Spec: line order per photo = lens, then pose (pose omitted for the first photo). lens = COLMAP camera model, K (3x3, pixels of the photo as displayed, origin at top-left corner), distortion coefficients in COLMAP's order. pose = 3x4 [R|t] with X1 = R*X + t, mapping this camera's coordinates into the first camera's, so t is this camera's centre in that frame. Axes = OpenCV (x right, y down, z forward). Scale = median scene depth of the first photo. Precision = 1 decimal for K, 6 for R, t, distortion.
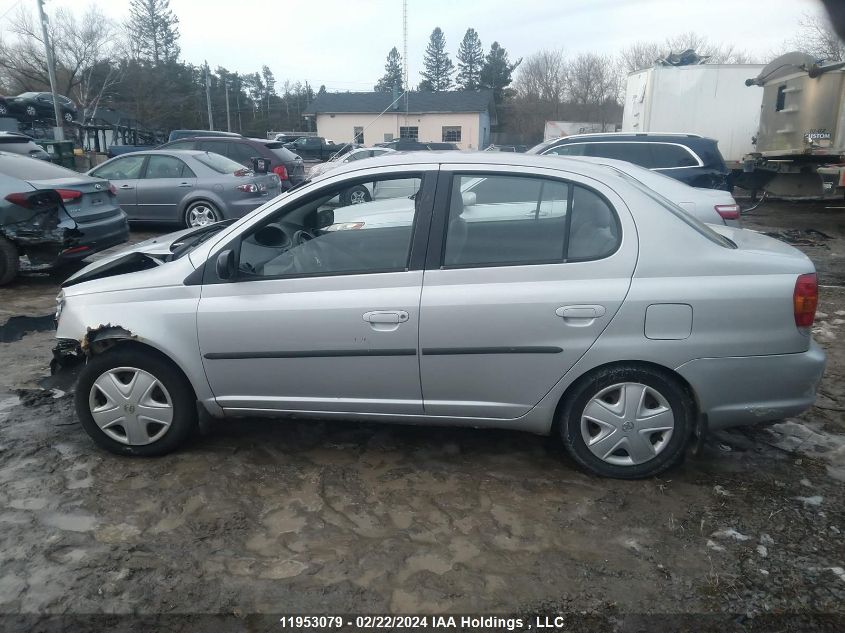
lens RADIAL K [[624.1, 0, 424.0], [0, 624.1, 303.9], [0, 0, 1]] dist [0.053316, -0.073276]
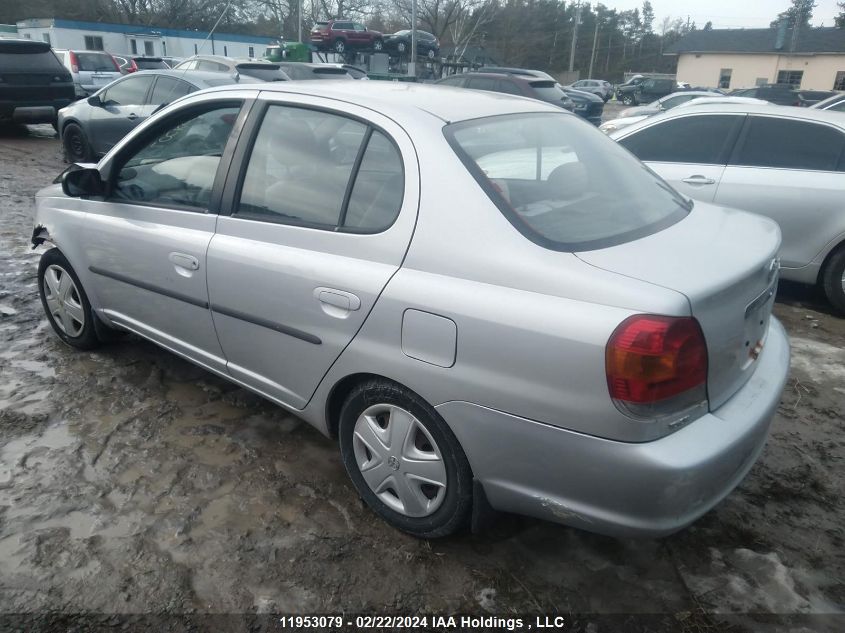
lens RADIAL K [[624.1, 0, 424.0], [0, 624.1, 303.9], [0, 0, 1]] dist [0.053316, -0.073276]
pose [[0.843920, 0.210278, -0.493541, 0.158009], [-0.168078, 0.977299, 0.128986, -0.021248], [0.509460, -0.025900, 0.860105, 0.088916]]
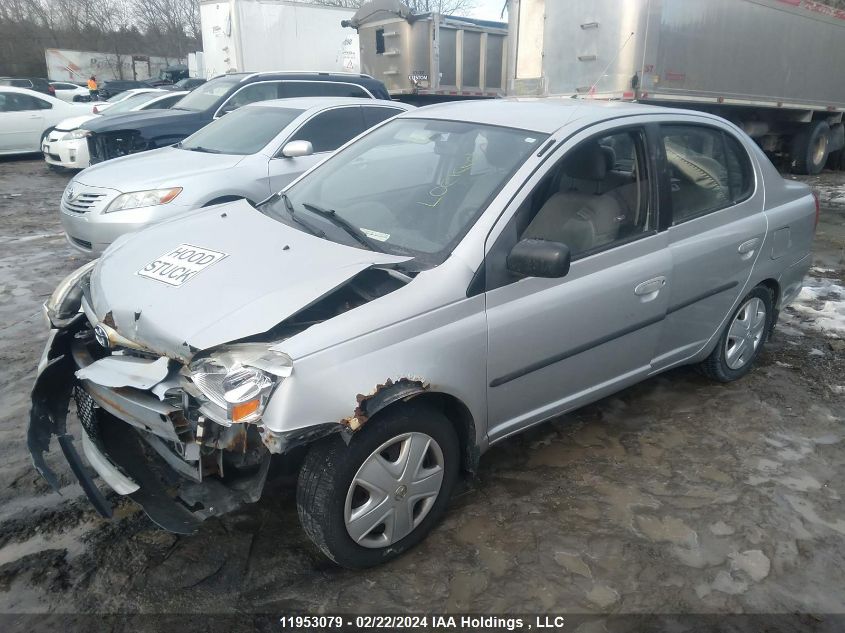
lens RADIAL K [[624.1, 0, 424.0], [0, 624.1, 303.9], [0, 0, 1]] dist [0.053316, -0.073276]
pose [[0.733964, -0.215486, 0.644099, -0.208344], [0.153153, 0.976420, 0.152146, -0.032908], [-0.661696, -0.013024, 0.749659, 0.117703]]
